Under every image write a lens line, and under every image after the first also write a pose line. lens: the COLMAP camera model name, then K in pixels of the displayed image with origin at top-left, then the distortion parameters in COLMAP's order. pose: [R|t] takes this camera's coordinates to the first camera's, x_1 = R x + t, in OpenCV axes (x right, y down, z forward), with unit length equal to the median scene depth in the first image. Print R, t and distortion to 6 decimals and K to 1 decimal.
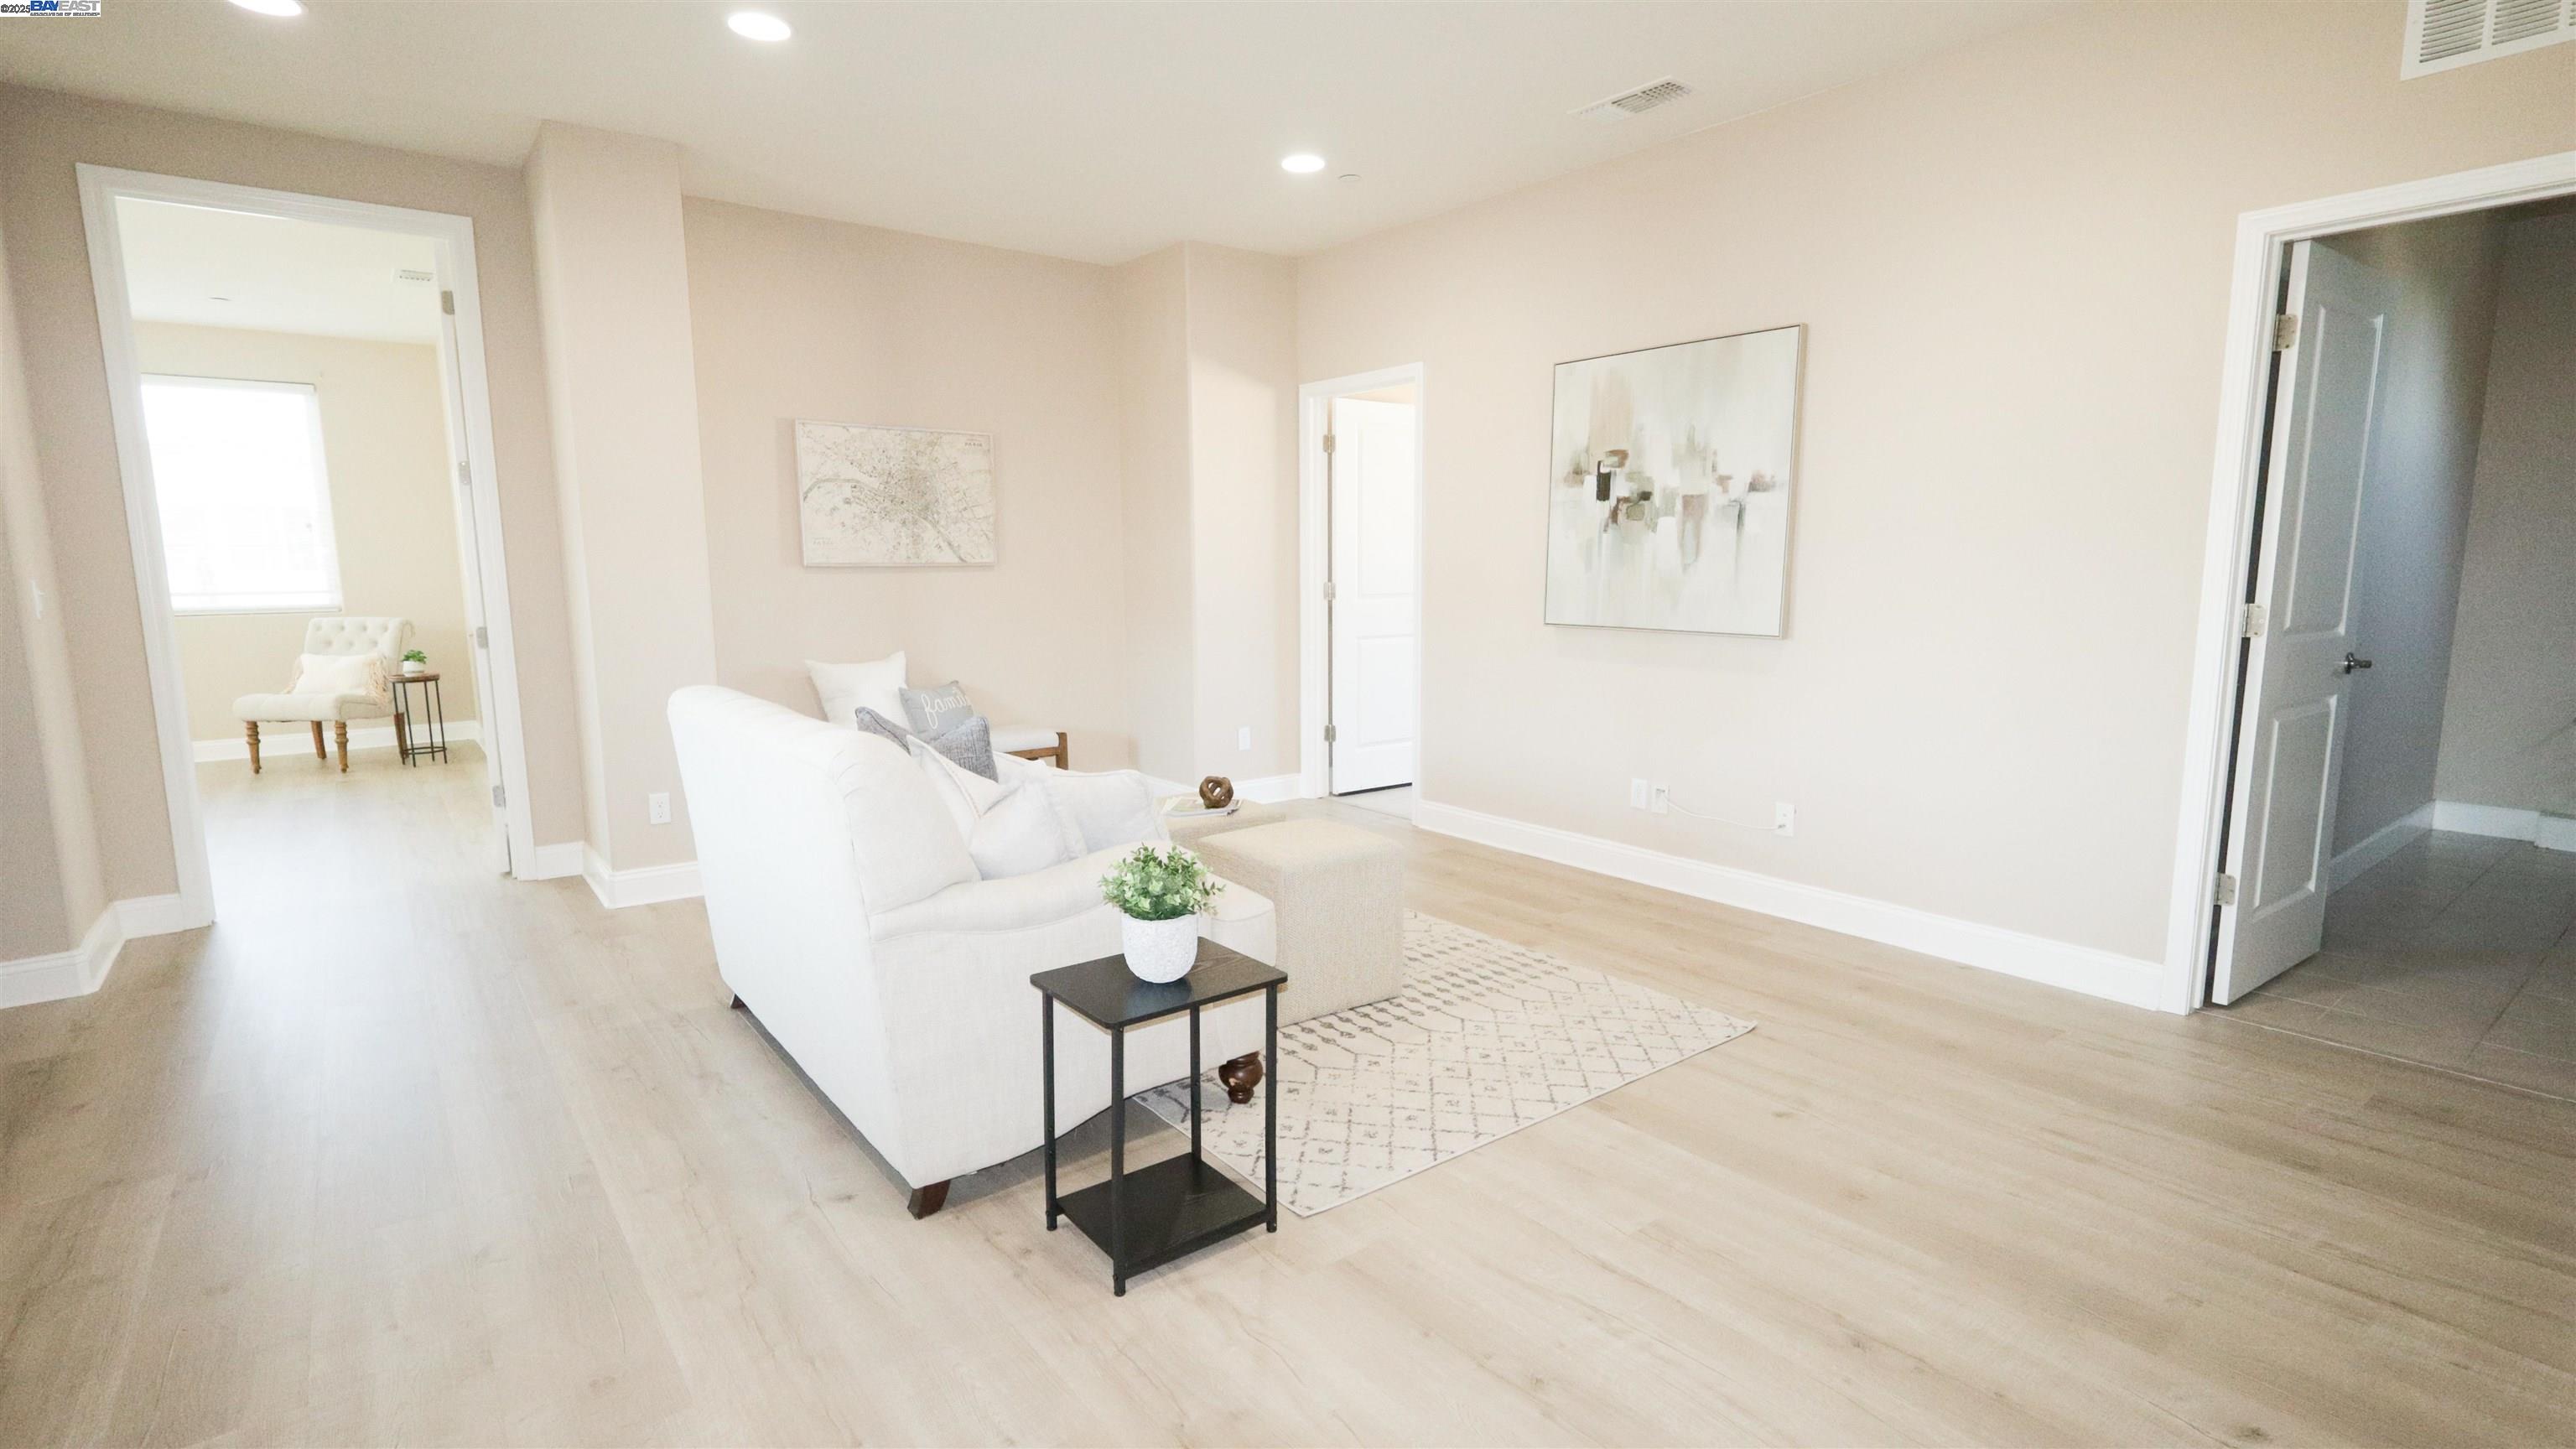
lens RADIAL K [[1203.8, 0, 1285.8], [0, 1203.8, 725.9], [0, 0, 1]] dist [0.000220, 0.001463]
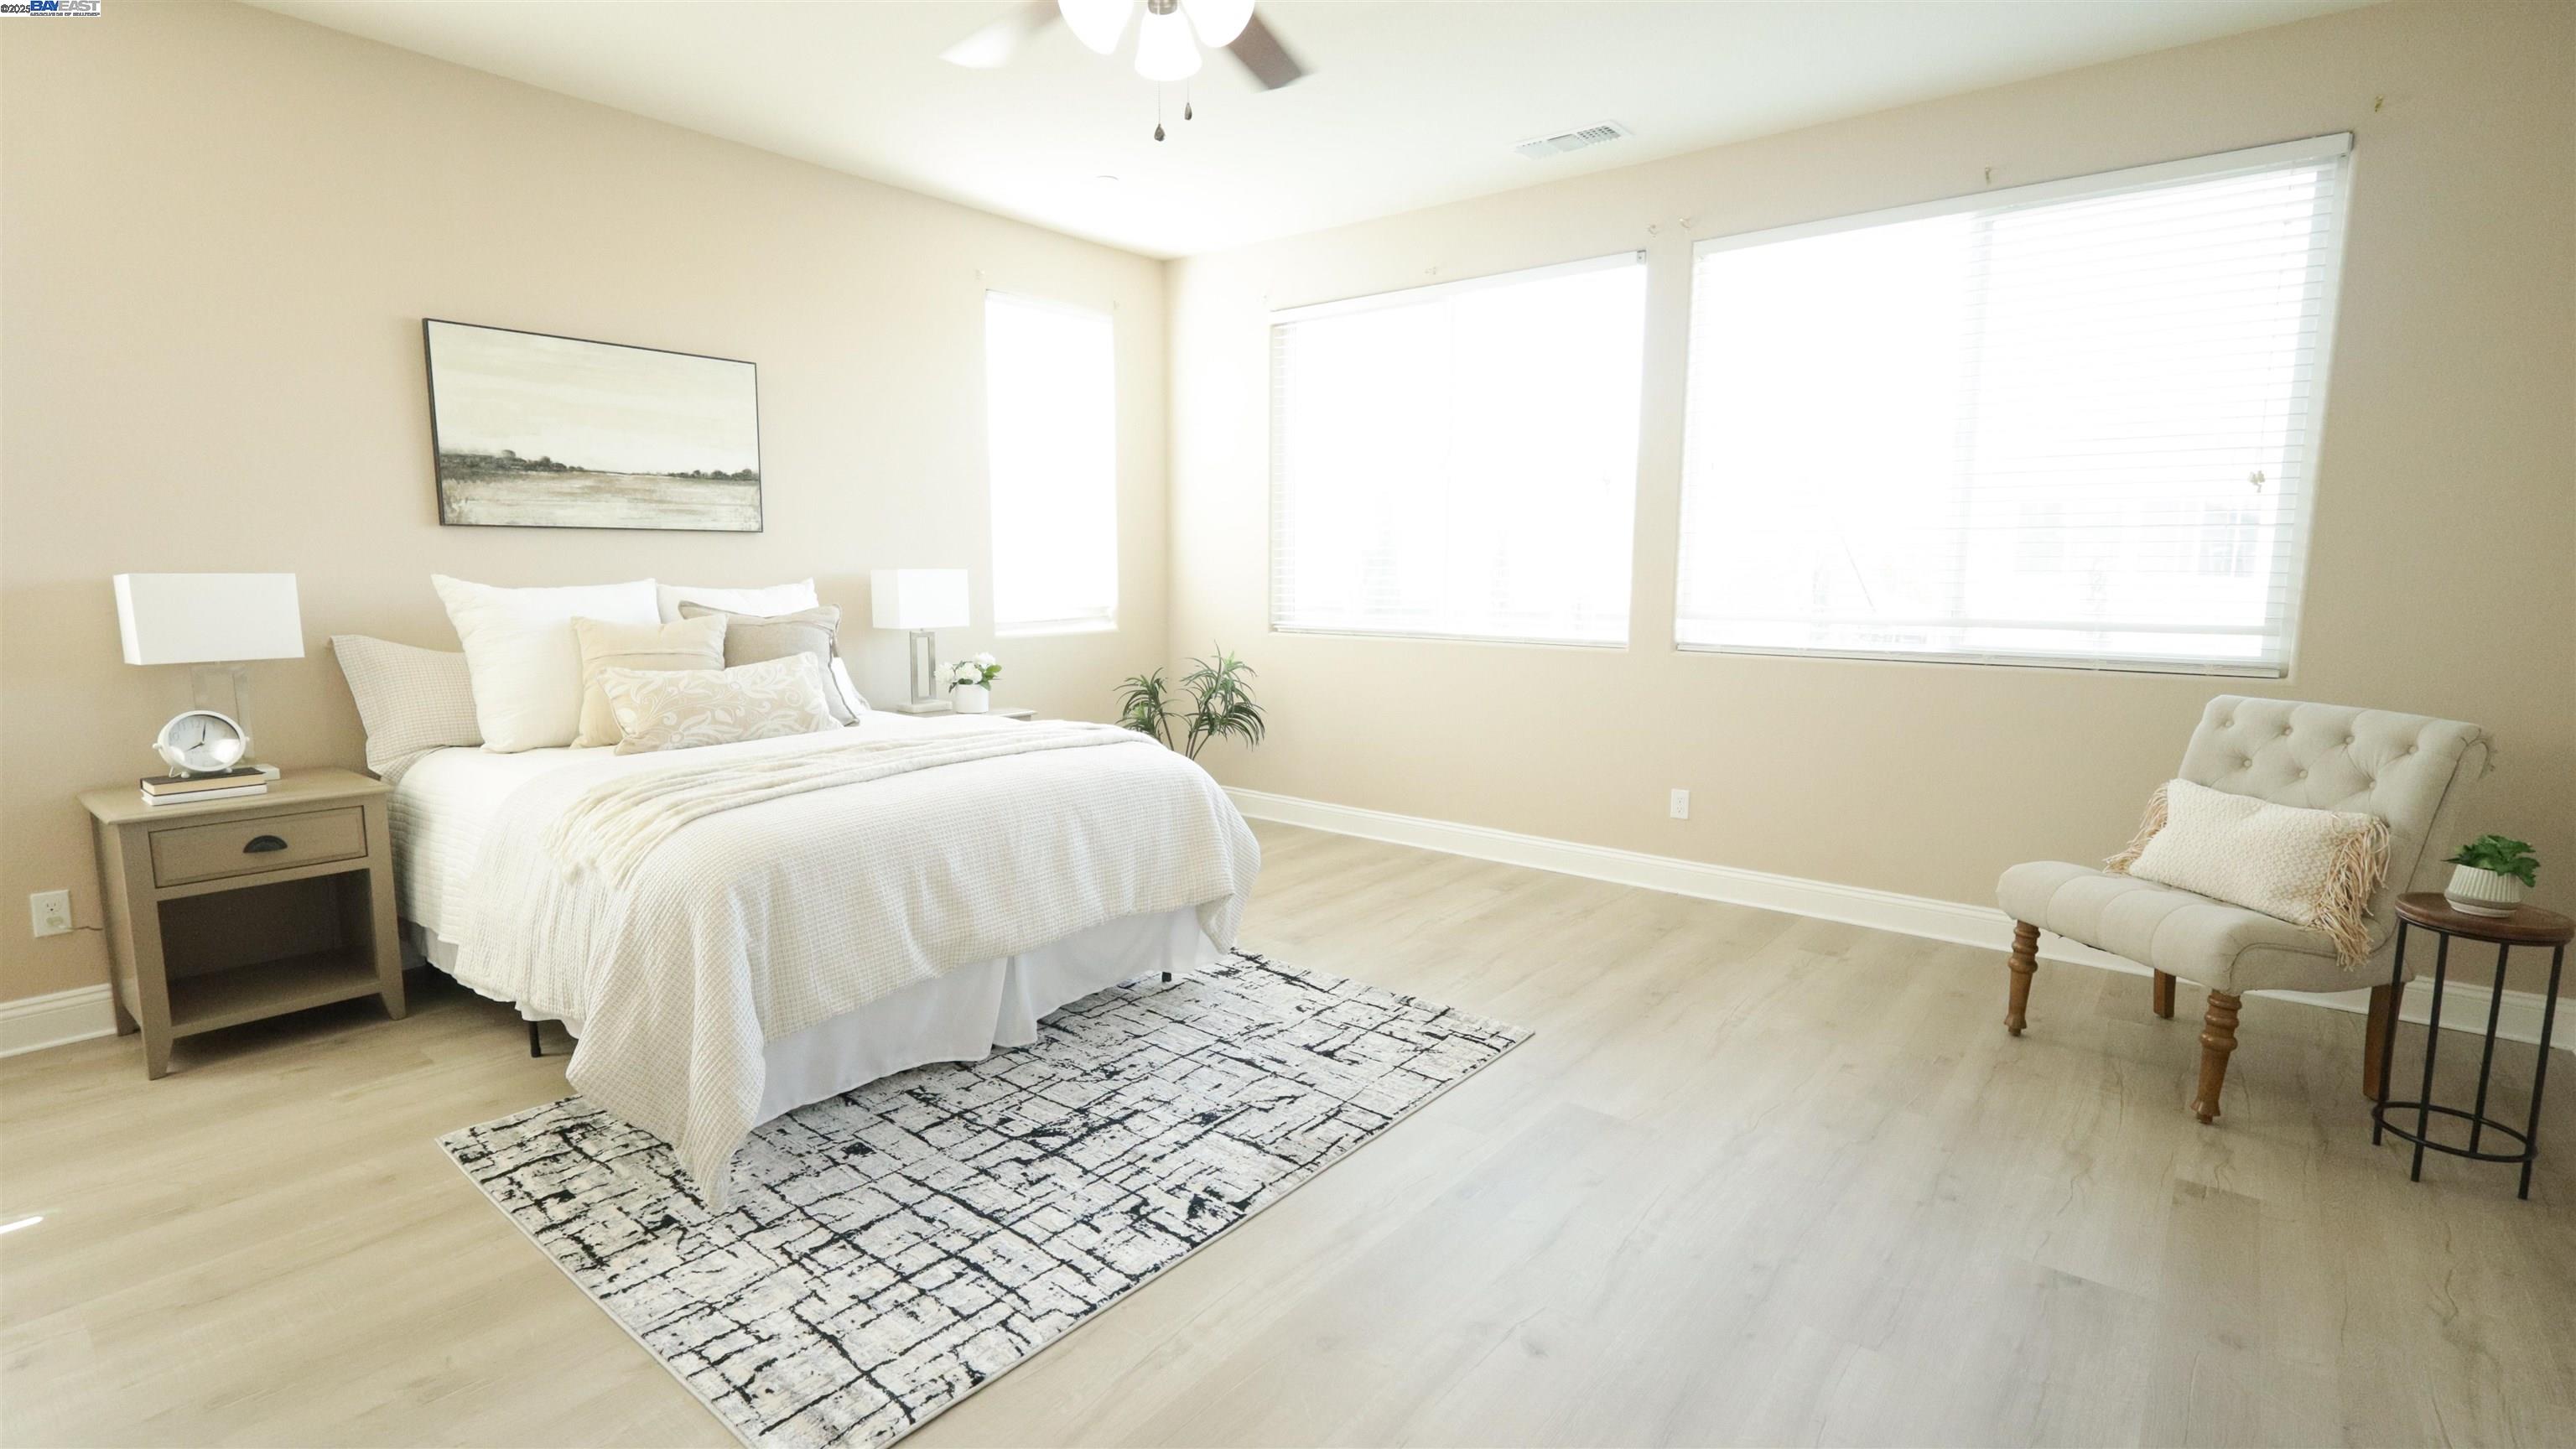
lens RADIAL K [[1203.8, 0, 1285.1], [0, 1203.8, 725.2], [0, 0, 1]] dist [0.000220, 0.001463]
pose [[0.232702, 0.131845, -0.963570, -0.479876], [-0.144239, 0.984490, 0.099873, -0.075138], [0.961793, 0.115744, 0.248110, 0.587869]]
